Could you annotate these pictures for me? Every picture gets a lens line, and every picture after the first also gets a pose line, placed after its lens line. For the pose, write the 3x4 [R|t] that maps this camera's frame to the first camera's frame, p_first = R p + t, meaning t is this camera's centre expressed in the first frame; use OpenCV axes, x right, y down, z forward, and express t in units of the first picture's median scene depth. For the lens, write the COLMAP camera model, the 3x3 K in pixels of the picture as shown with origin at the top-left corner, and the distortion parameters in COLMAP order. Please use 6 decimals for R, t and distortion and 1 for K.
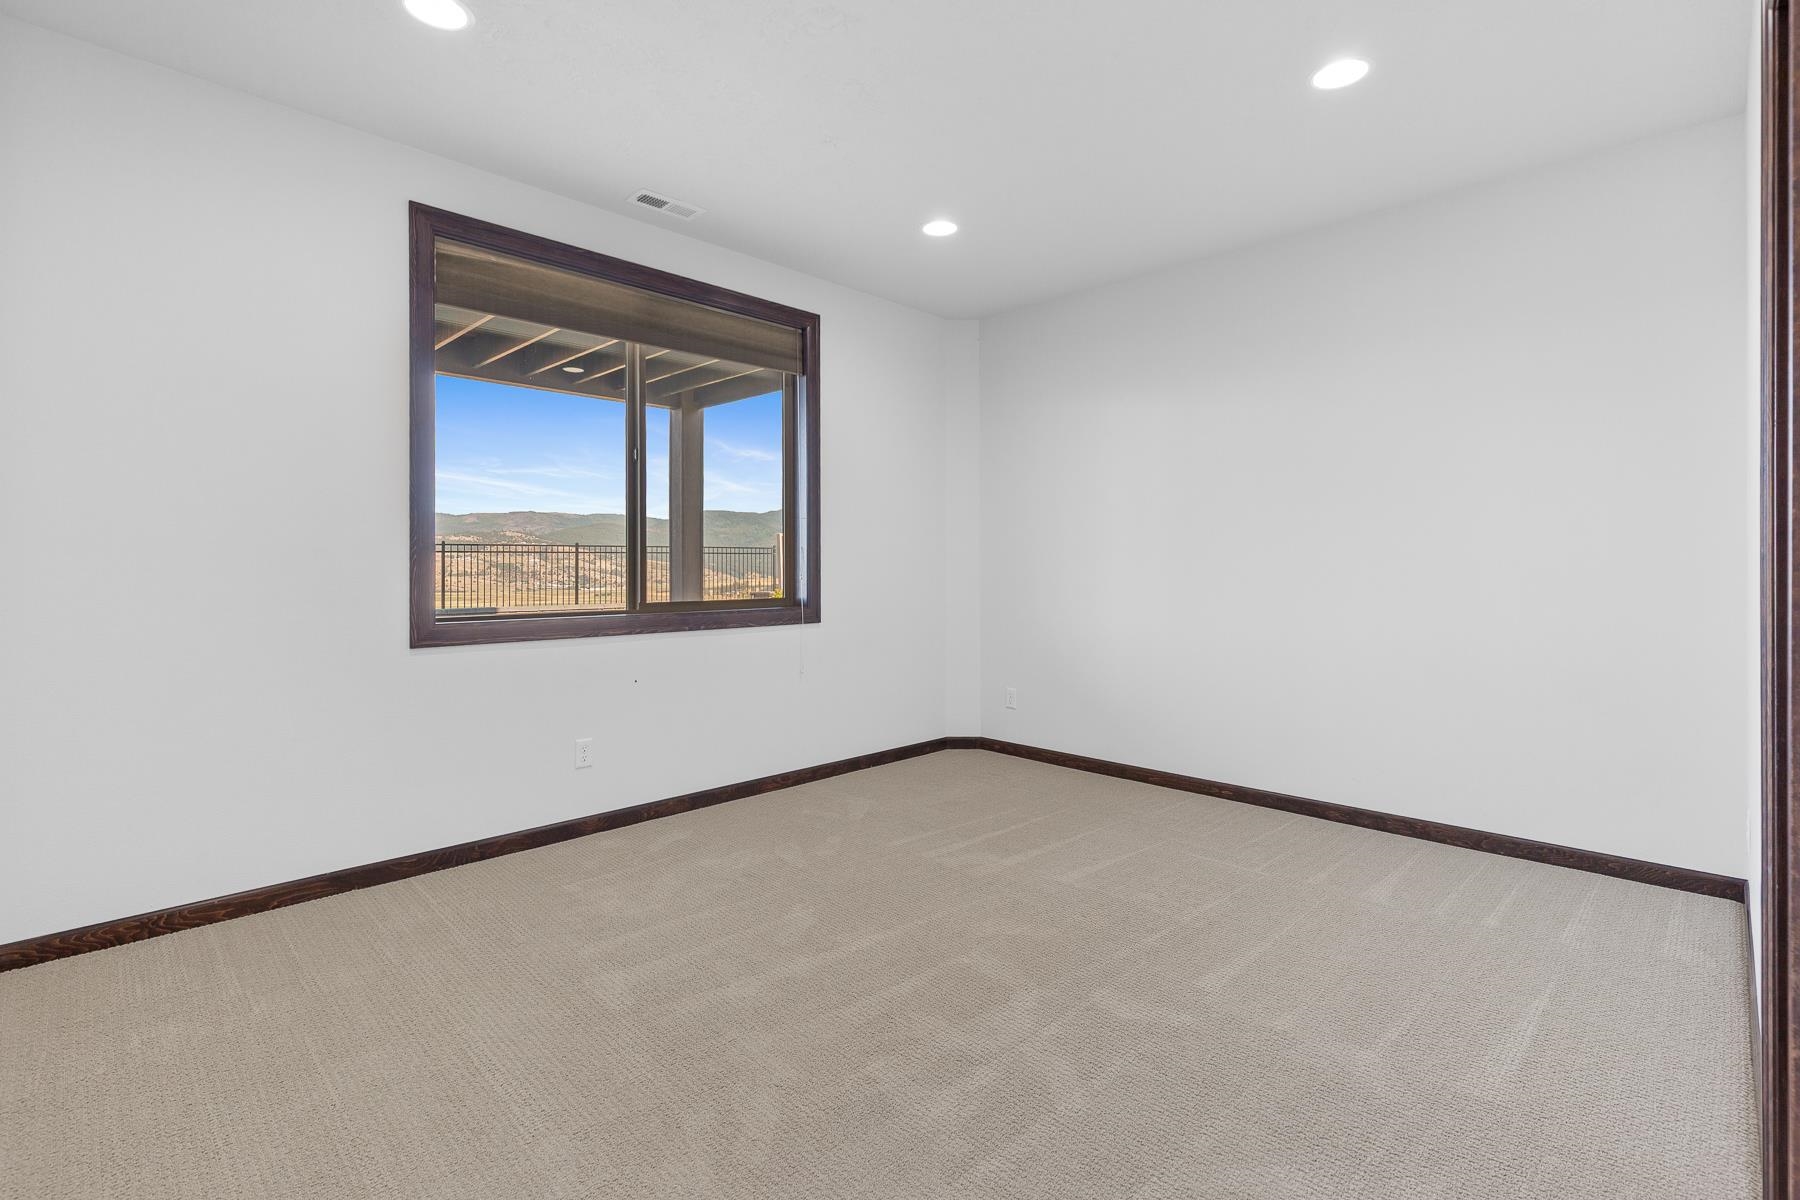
lens RADIAL K [[830.0, 0, 946.6], [0, 830.0, 559.0], [0, 0, 1]] dist [0.000241, -0.000654]
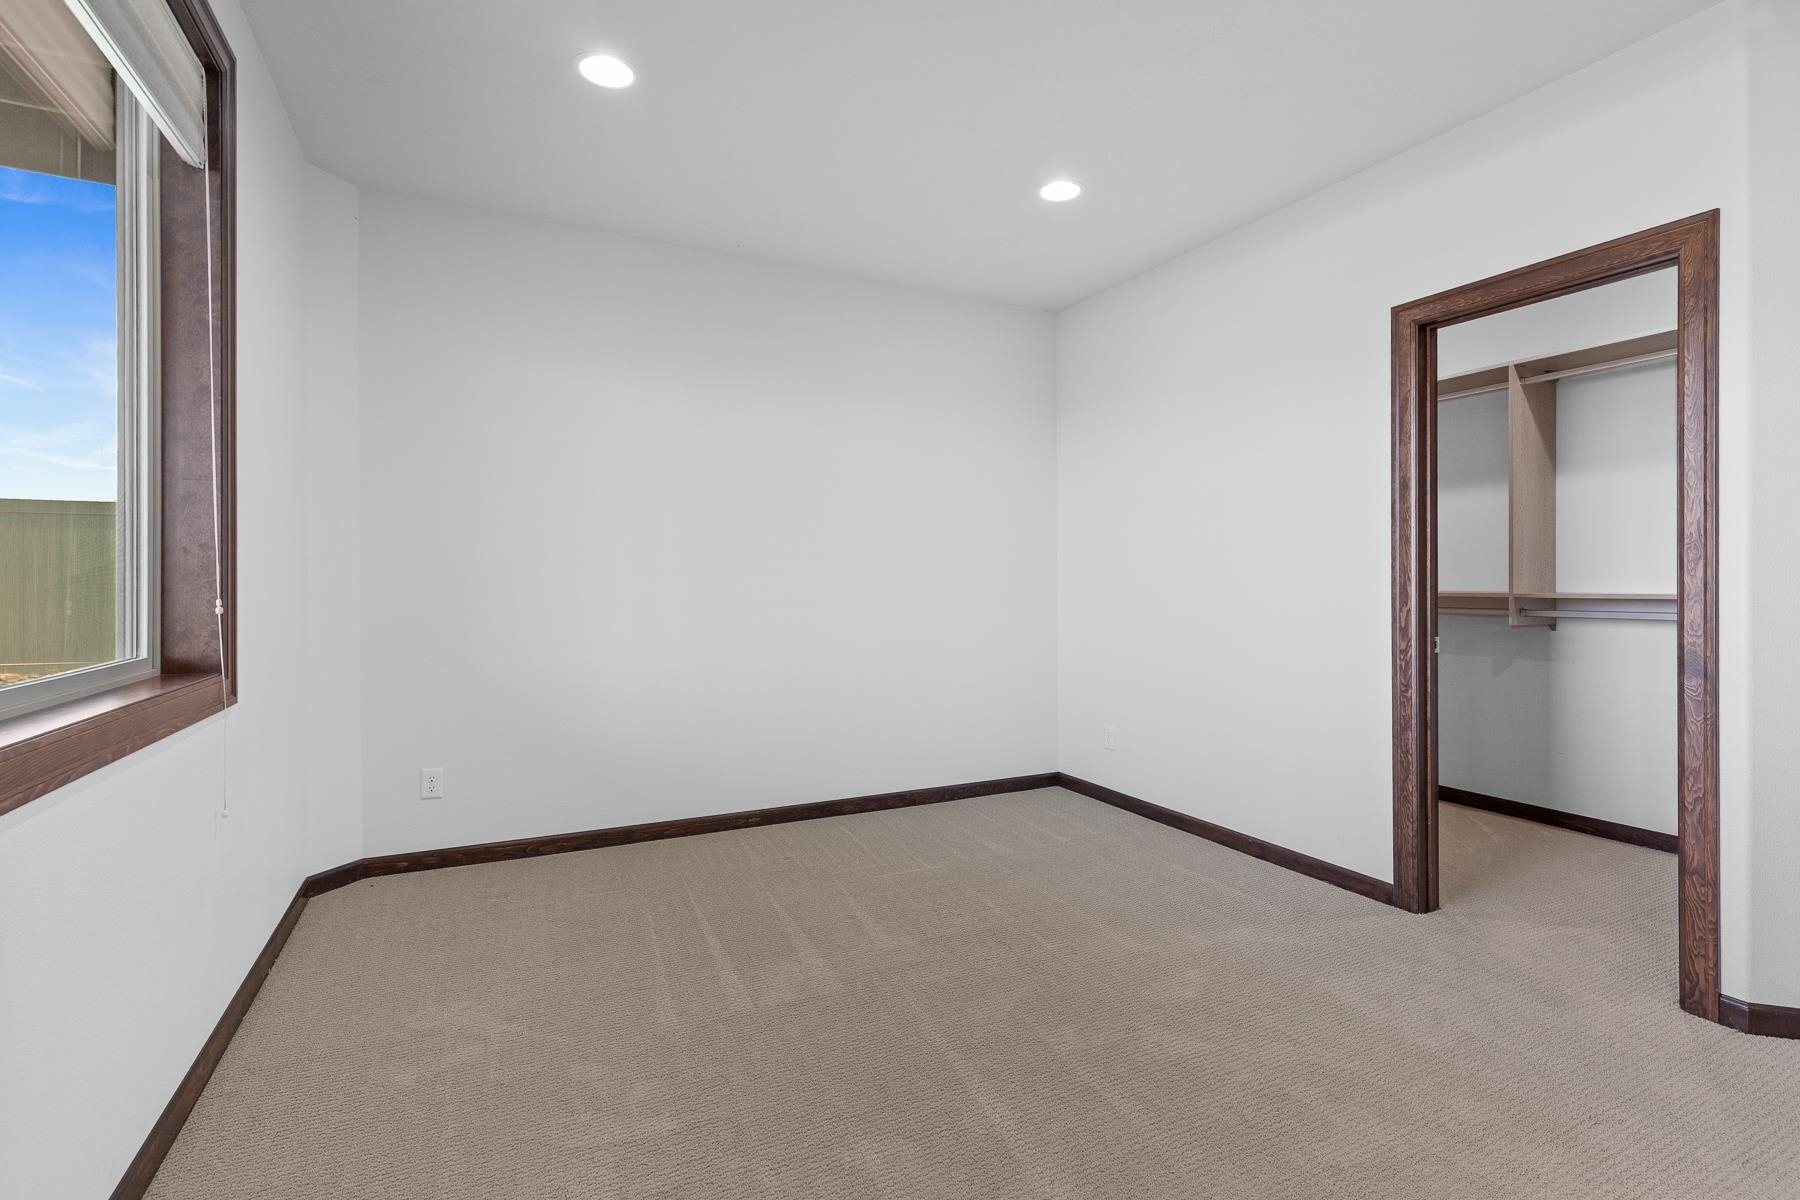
lens RADIAL K [[830.0, 0, 902.1], [0, 830.0, 588.5], [0, 0, 1]] dist [0.000241, -0.000654]
pose [[0.374549, -0.008441, 0.927169, -0.606773], [0.006147, 0.999959, 0.006620, 0.017683], [-0.927187, 0.003220, 0.374586, 0.644132]]
